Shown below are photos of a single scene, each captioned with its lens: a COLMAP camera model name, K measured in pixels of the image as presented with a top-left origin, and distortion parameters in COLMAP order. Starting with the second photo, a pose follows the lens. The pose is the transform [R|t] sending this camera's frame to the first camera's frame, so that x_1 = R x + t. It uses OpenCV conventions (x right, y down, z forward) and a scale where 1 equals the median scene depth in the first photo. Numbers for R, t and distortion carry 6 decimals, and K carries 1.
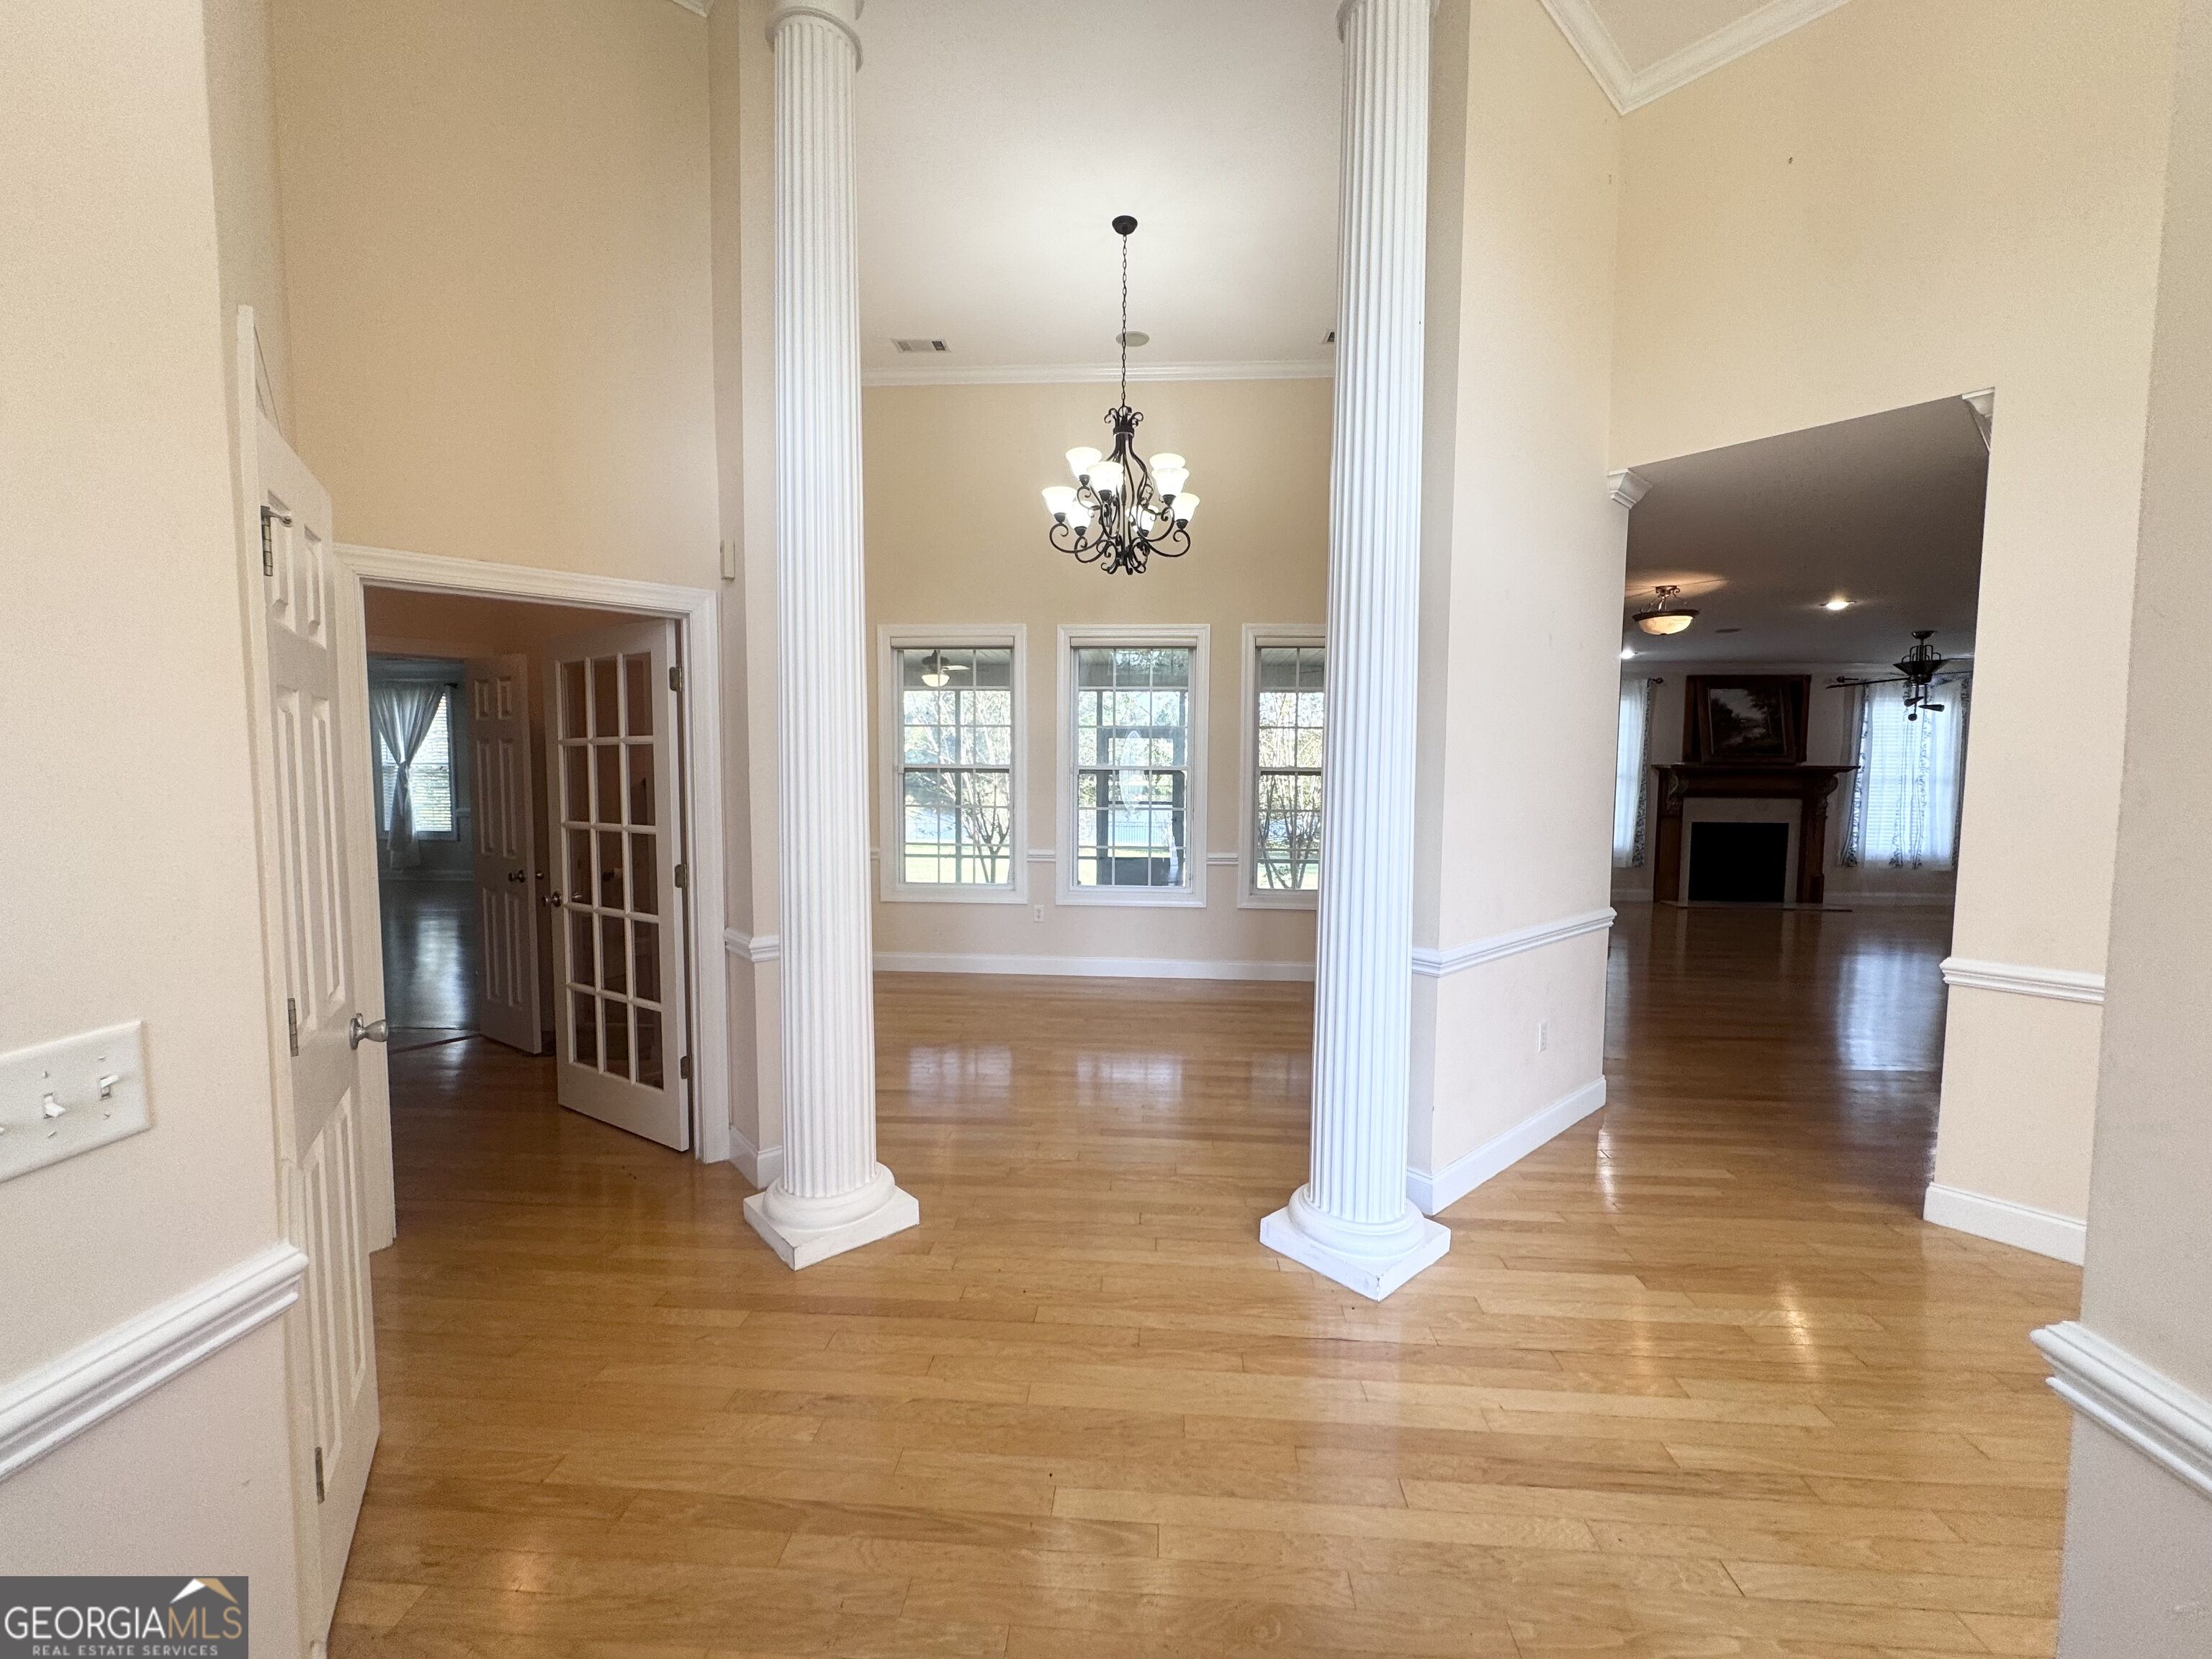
lens RADIAL K [[878.7, 0, 1106.0], [0, 878.7, 829.5], [0, 0, 1]] dist [-0.000934, -0.000105]
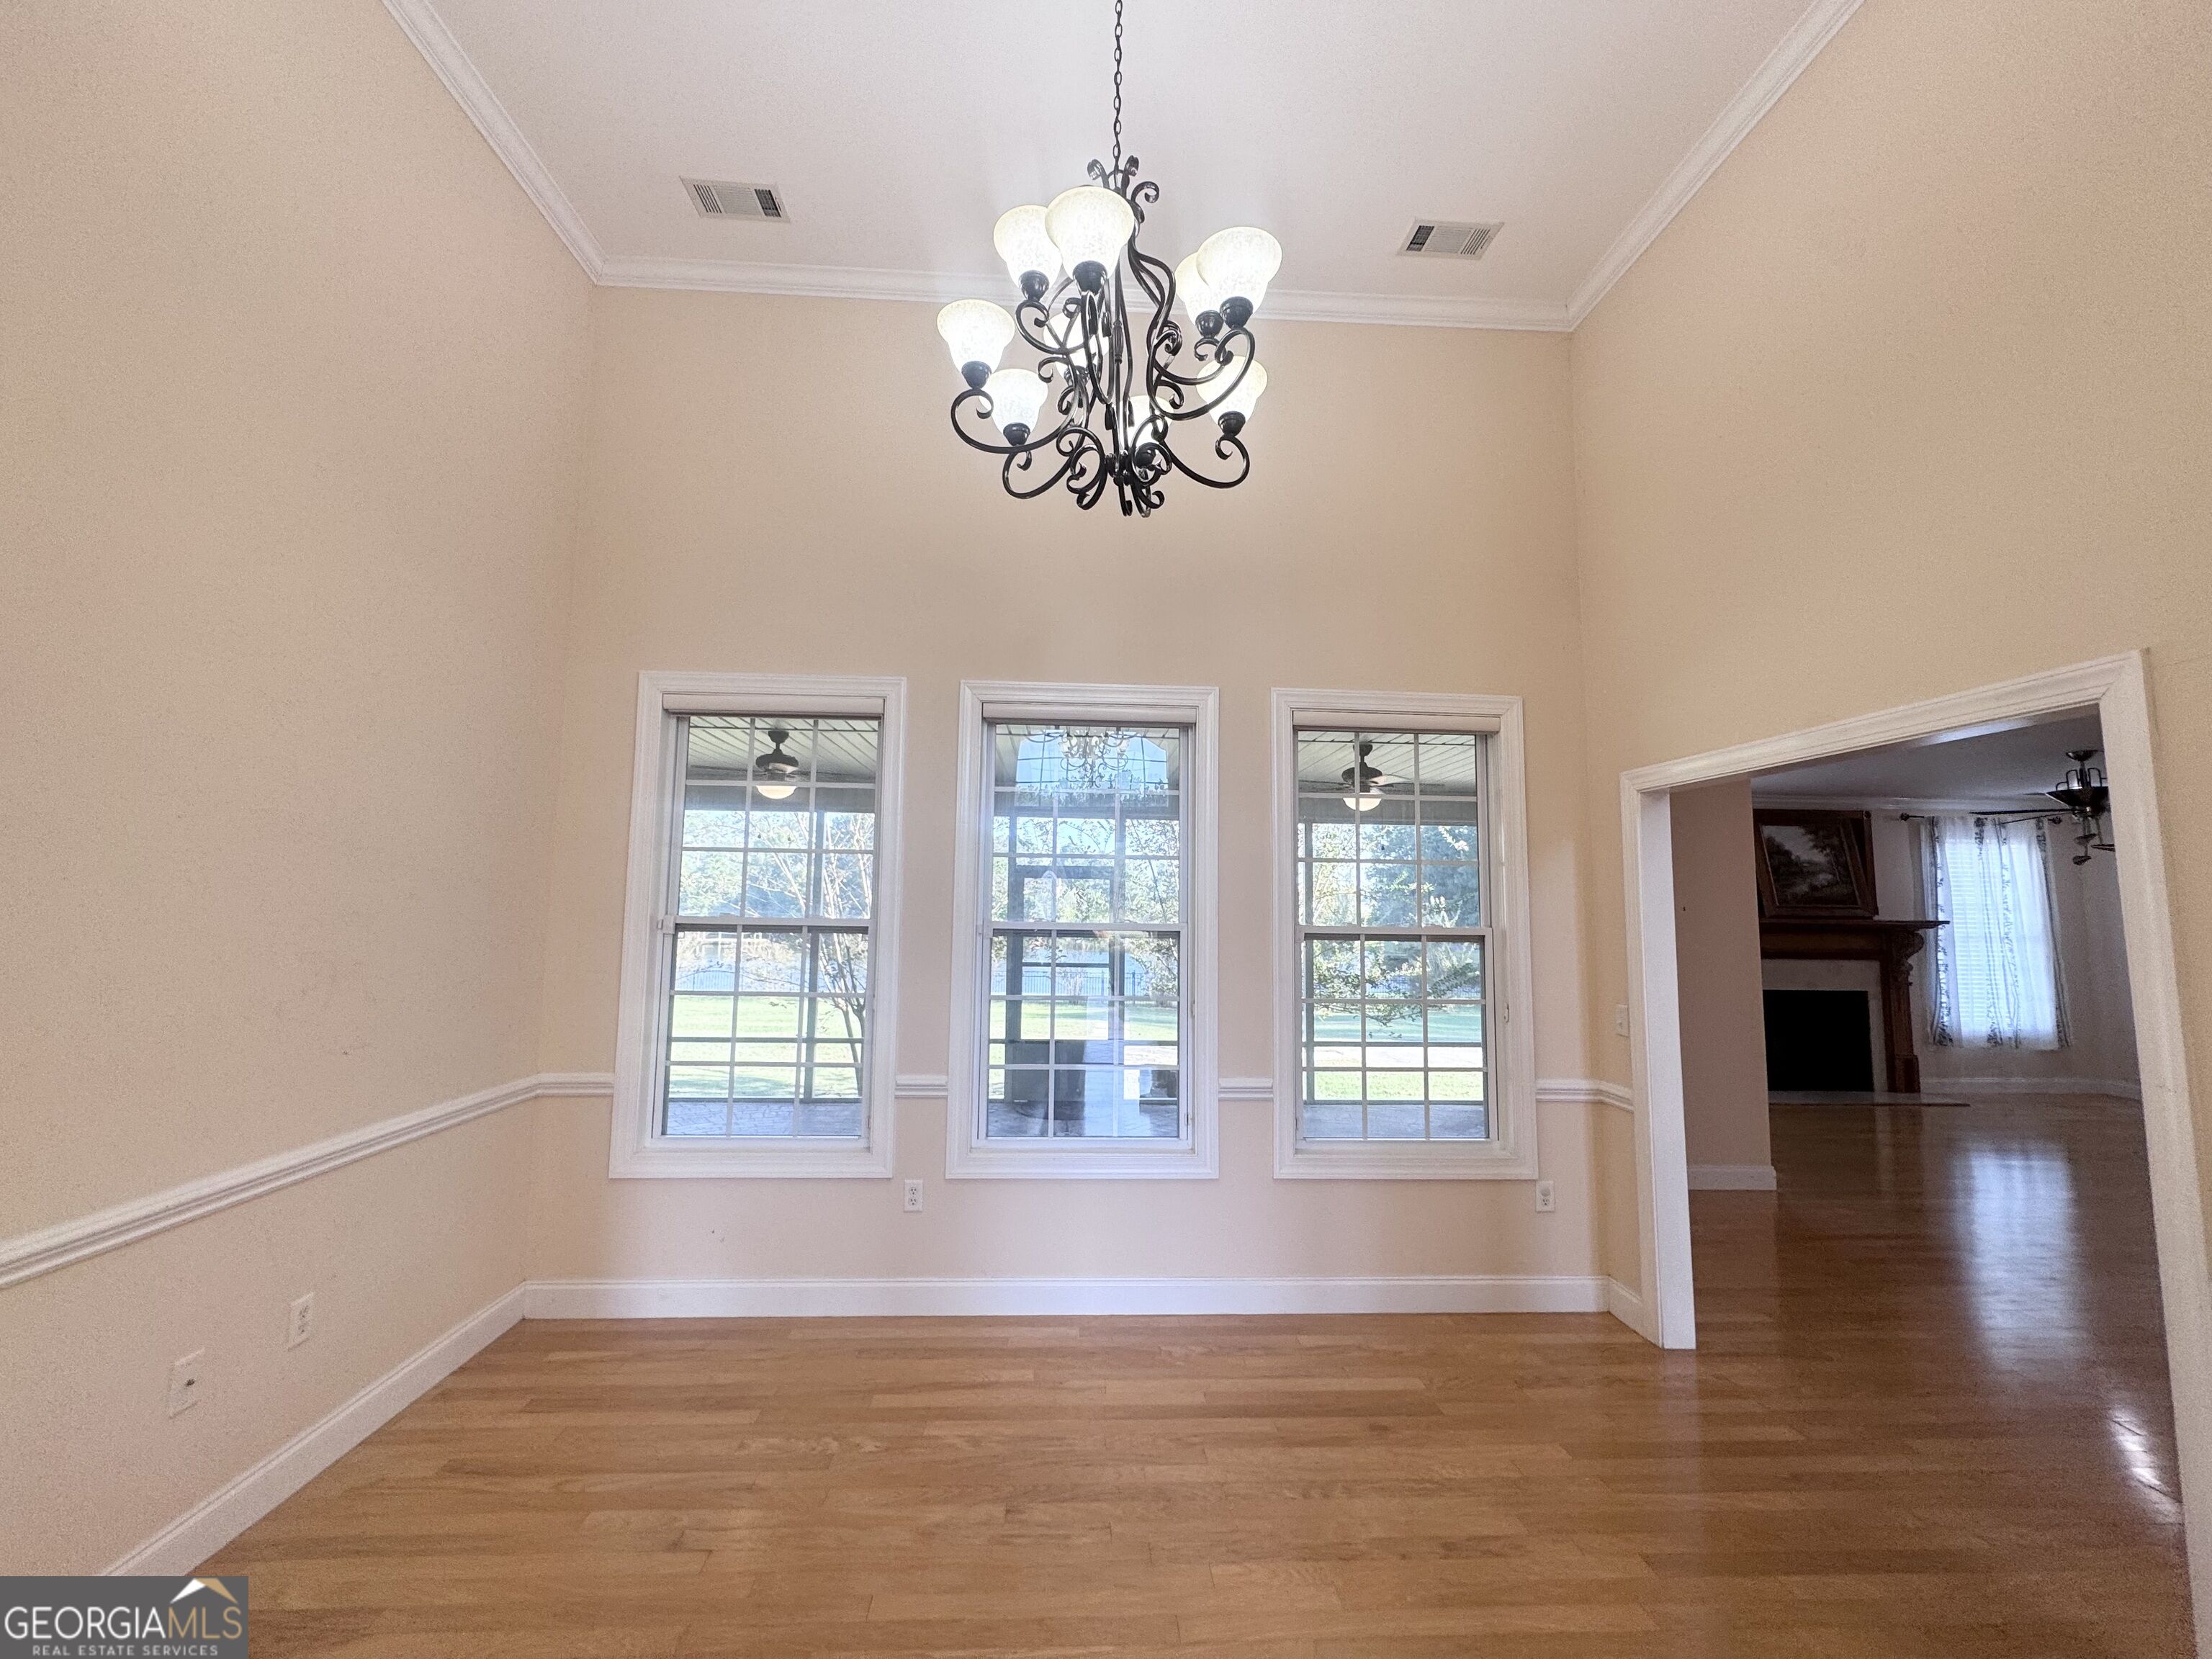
lens RADIAL K [[878.7, 0, 1106.0], [0, 878.7, 829.5], [0, 0, 1]] dist [-0.000934, -0.000105]
pose [[0.993203, 0.017269, 0.115108, -0.015453], [0.001477, 0.986984, -0.160810, -0.025432], [-0.116387, 0.159887, 0.980250, 0.269550]]
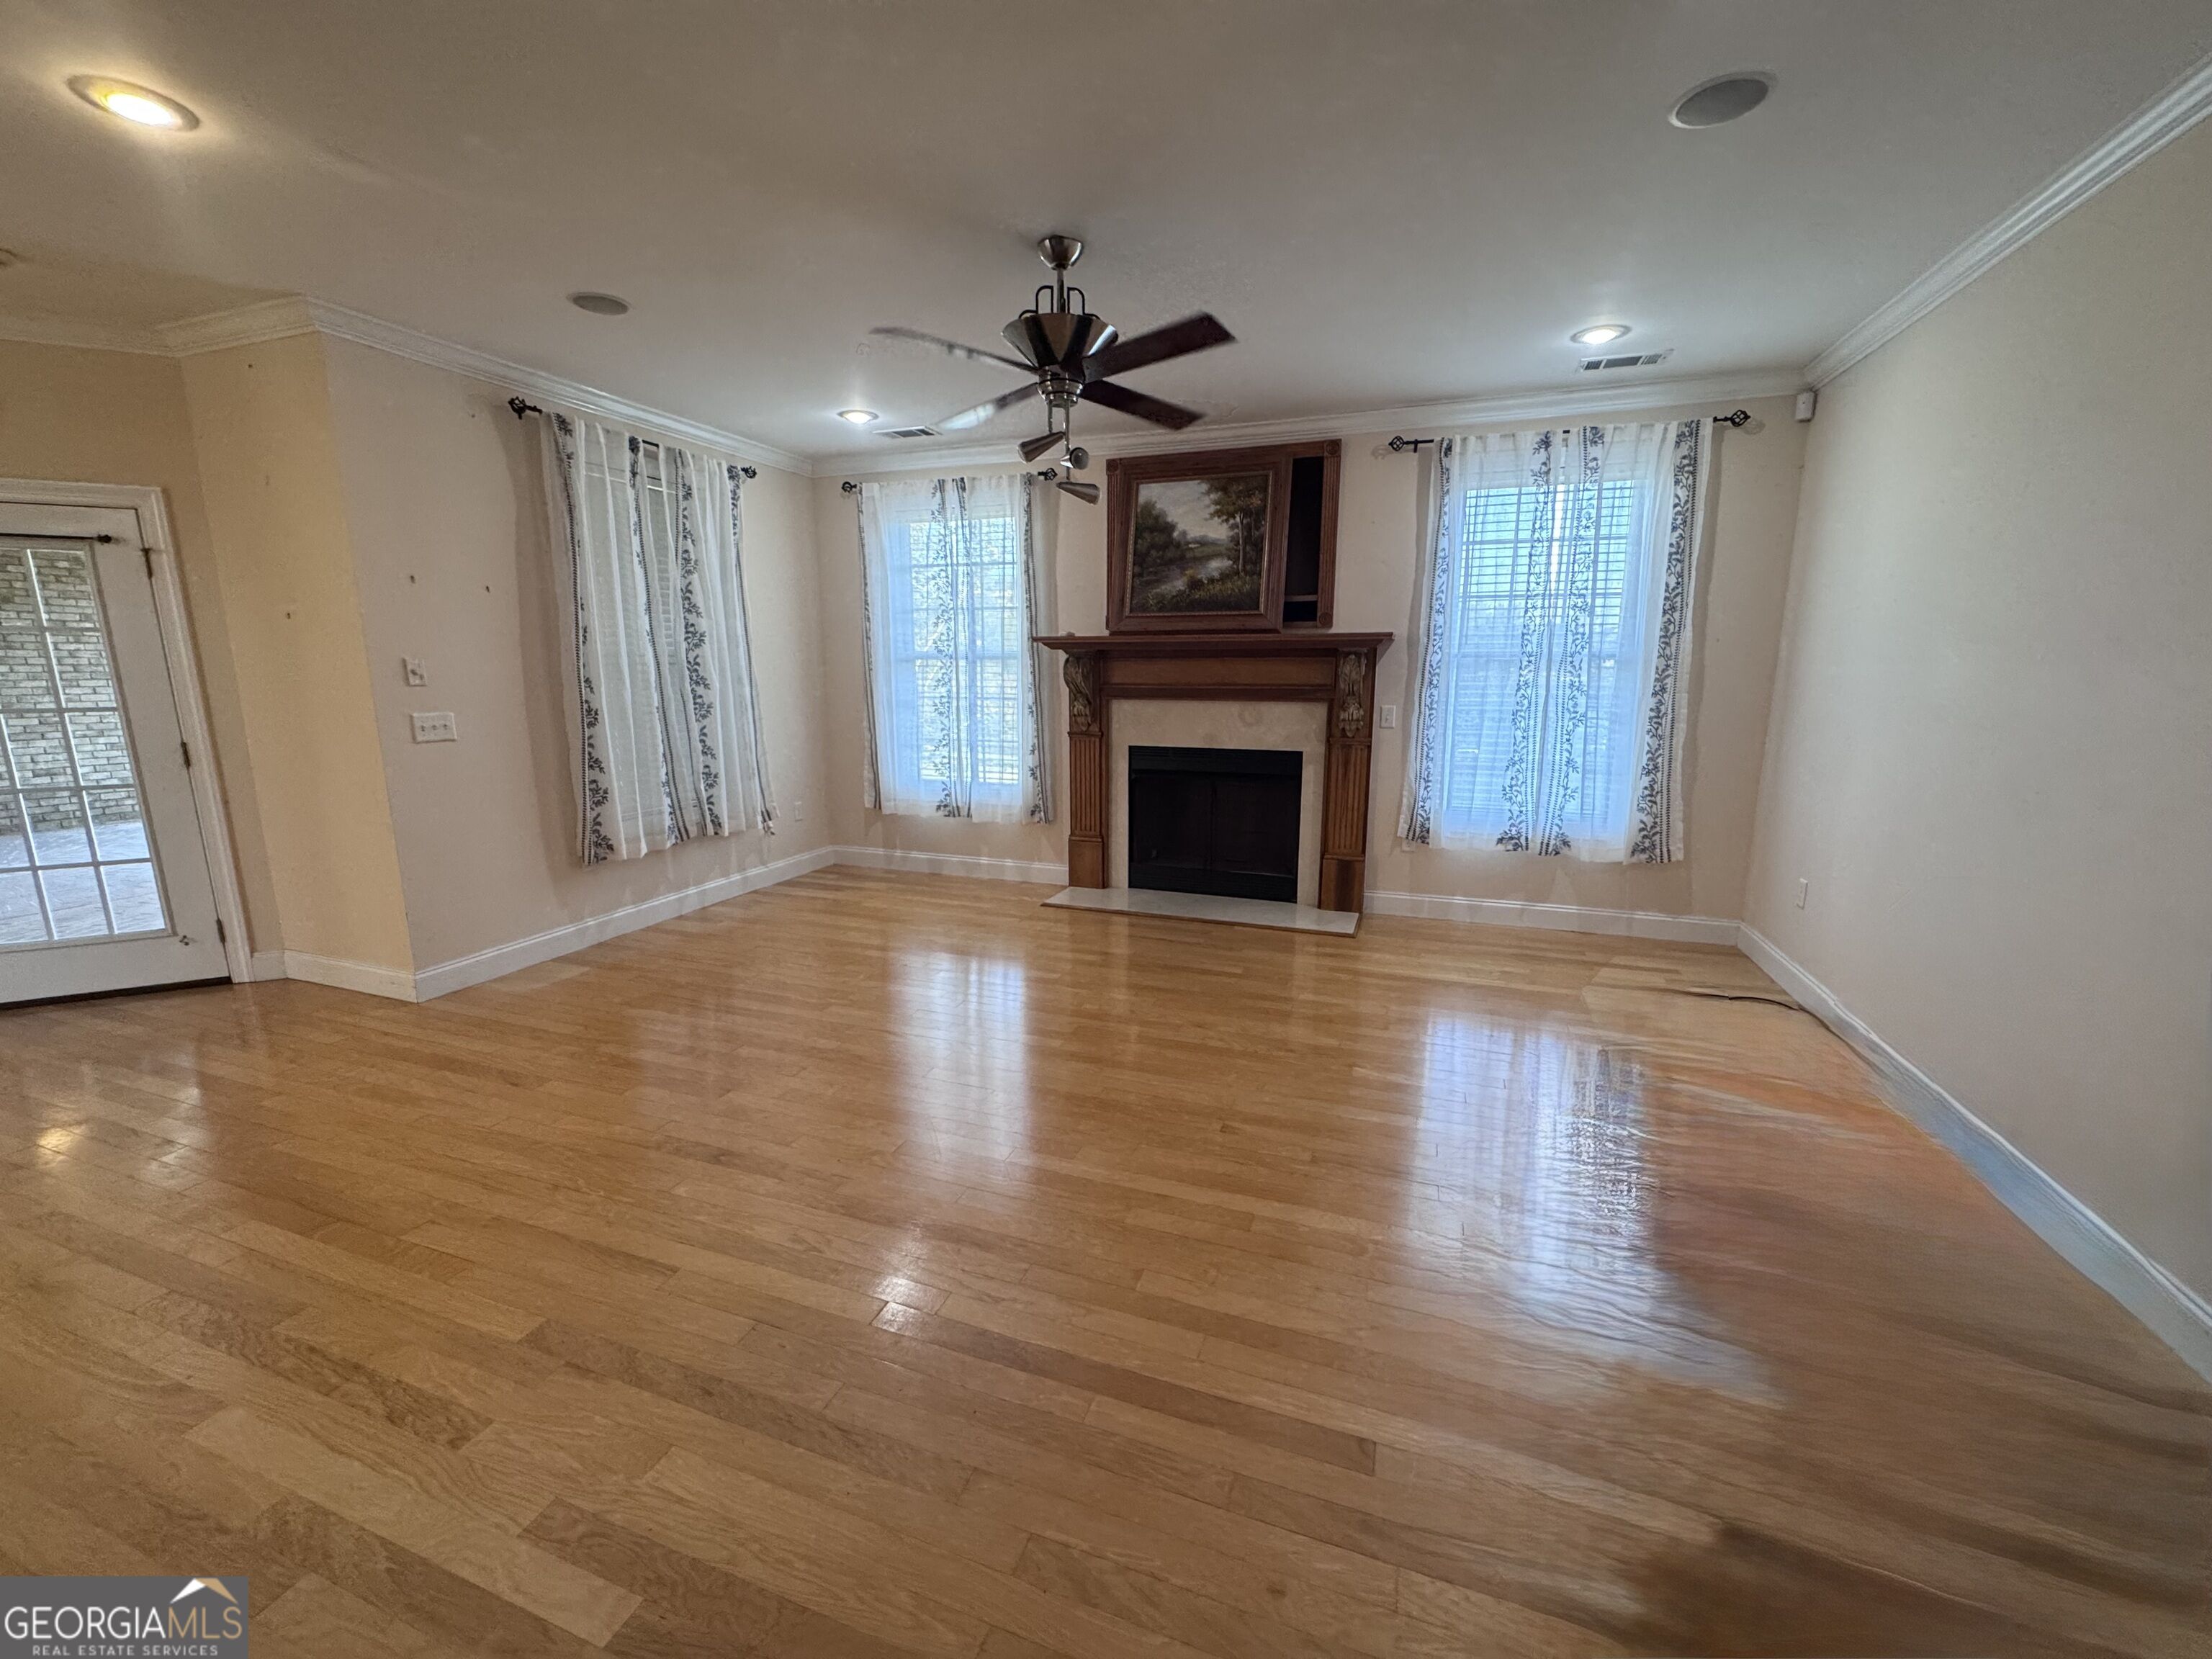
lens RADIAL K [[878.7, 0, 1106.0], [0, 878.7, 829.5], [0, 0, 1]] dist [-0.000934, -0.000105]
pose [[0.961468, 0.046267, -0.270994, 0.821744], [-0.013137, 0.992343, 0.122813, -0.023675], [0.274601, -0.114521, 0.954714, 0.489489]]
